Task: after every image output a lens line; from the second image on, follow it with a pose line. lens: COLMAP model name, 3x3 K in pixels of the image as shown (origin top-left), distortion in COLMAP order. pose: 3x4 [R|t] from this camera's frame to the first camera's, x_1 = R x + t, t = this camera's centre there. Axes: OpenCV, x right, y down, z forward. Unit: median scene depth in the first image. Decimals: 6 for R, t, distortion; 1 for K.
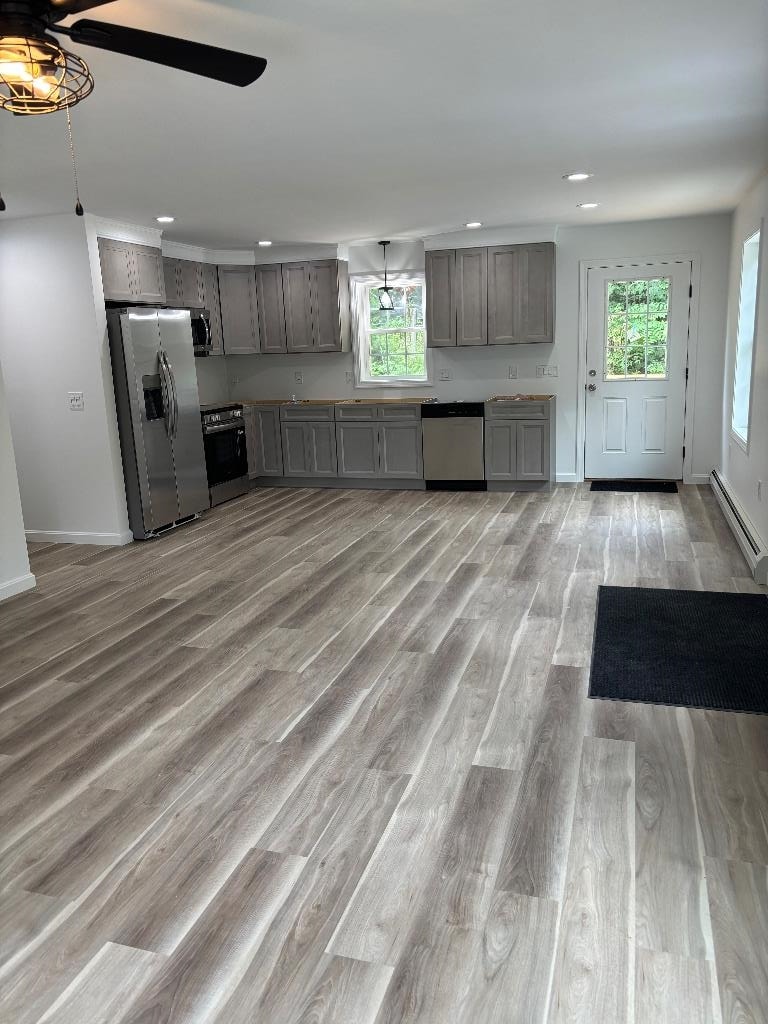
lens RADIAL K [[776.7, 0, 384.0], [0, 776.7, 512.0], [0, 0, 1]] dist [0.035181, -0.008377]
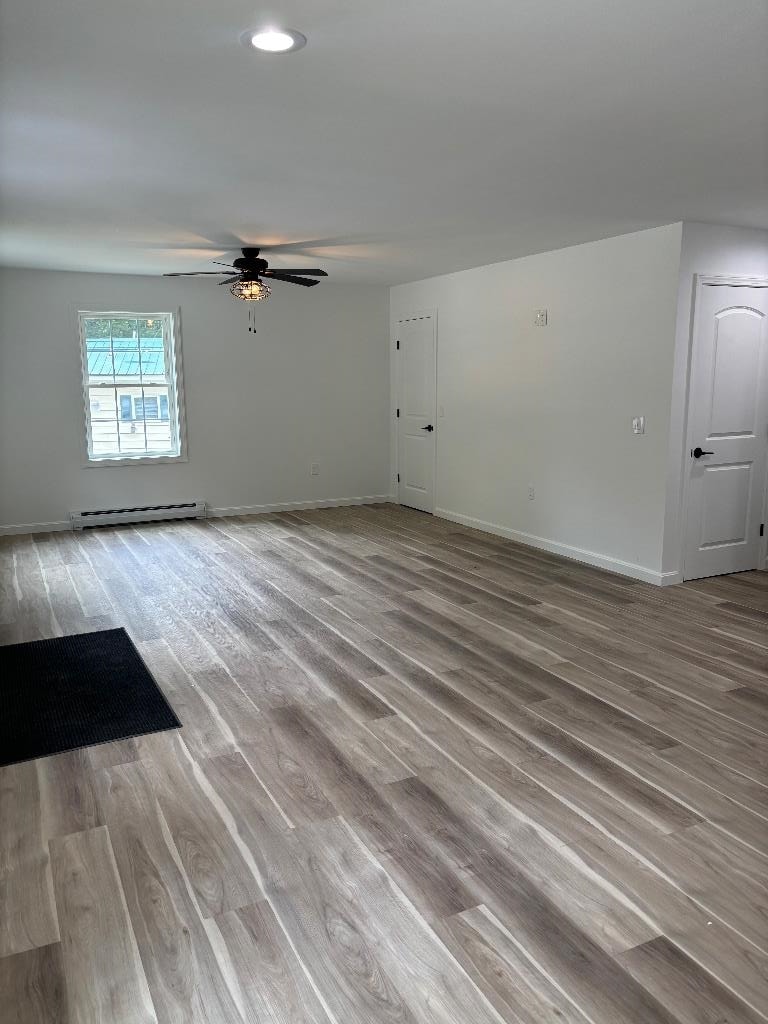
lens RADIAL K [[776.7, 0, 384.0], [0, 776.7, 512.0], [0, 0, 1]] dist [0.035181, -0.008377]
pose [[-0.718592, 0.168968, -0.674593, 0.522081], [-0.112378, 0.929071, 0.352416, -0.325162], [0.686292, 0.329053, -0.648635, 1.338694]]
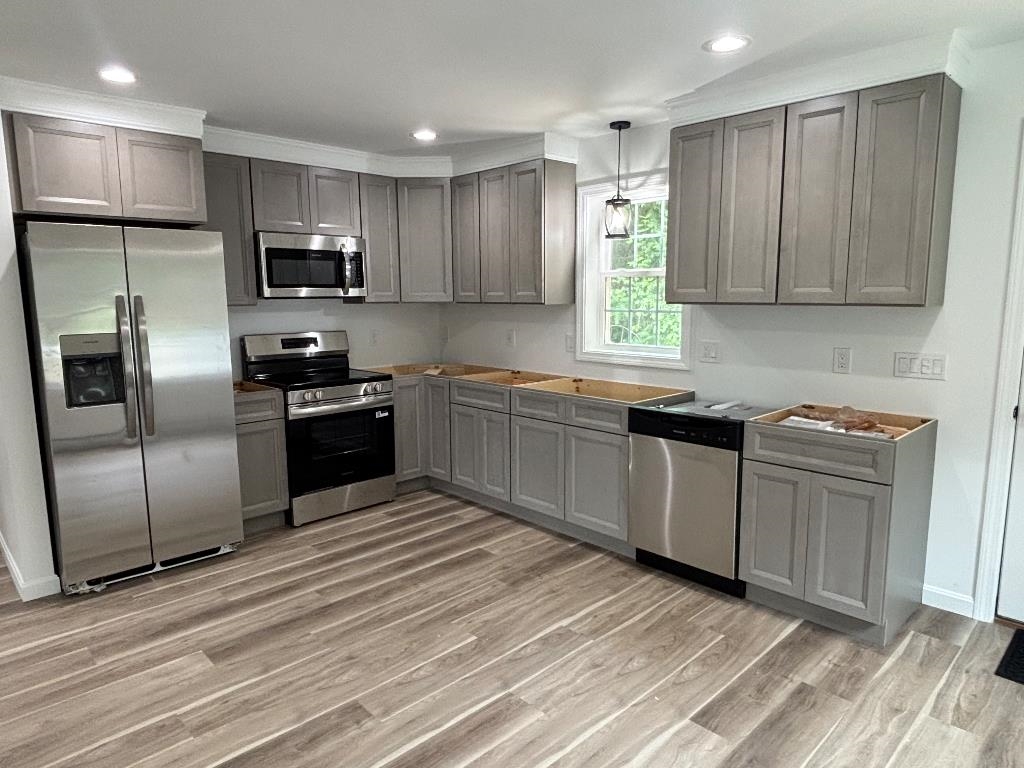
lens RADIAL K [[639.8, 0, 512.0], [0, 639.8, 384.0], [0, 0, 1]] dist [0.041754, -0.056901]
pose [[0.877766, 0.101126, -0.468295, 0.257775], [-0.129941, 0.991081, -0.029542, -0.185916], [0.461132, 0.086782, 0.883078, 0.806986]]
